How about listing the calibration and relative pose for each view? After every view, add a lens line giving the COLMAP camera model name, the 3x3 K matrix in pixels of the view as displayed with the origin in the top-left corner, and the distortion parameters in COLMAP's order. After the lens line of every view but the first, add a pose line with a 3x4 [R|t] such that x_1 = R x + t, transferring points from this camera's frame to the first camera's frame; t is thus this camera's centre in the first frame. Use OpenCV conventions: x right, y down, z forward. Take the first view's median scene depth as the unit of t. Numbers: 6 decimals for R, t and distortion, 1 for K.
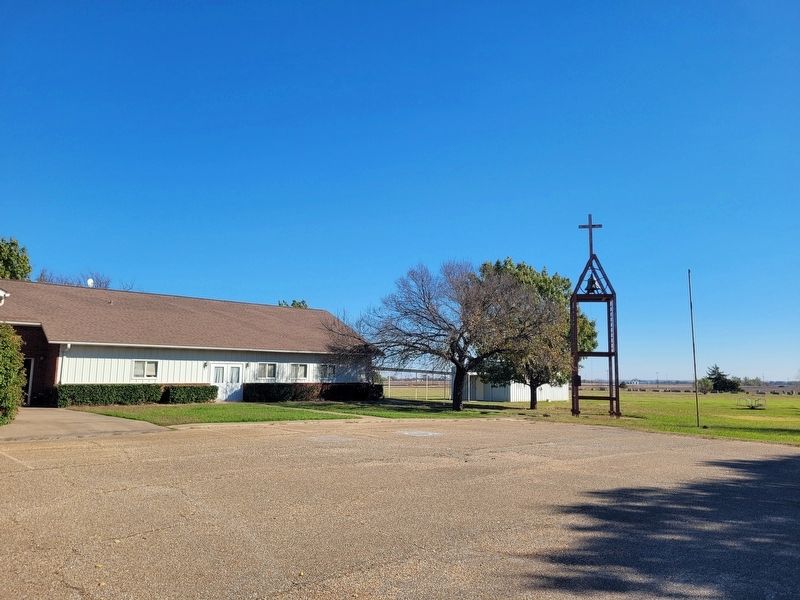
lens RADIAL K [[582.6, 0, 400.0], [0, 582.6, 300.0], [0, 0, 1]] dist [0.004941, -0.002490]
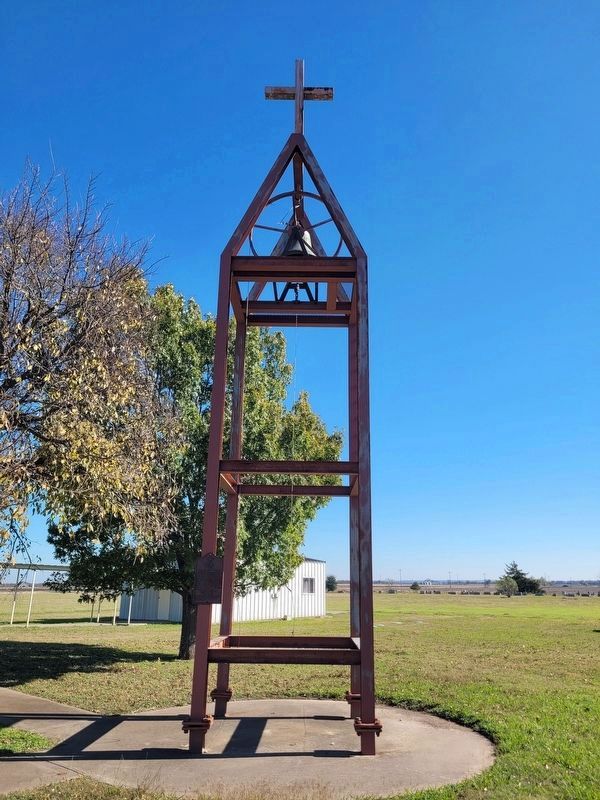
lens RADIAL K [[582.6, 0, 300.0], [0, 582.6, 400.0], [0, 0, 1]] dist [0.004941, -0.002490]
pose [[0.984902, 0.047350, 0.166509, 0.081100], [-0.019349, 0.985948, -0.165925, 0.029226], [-0.172026, 0.160199, 0.971979, 0.204275]]
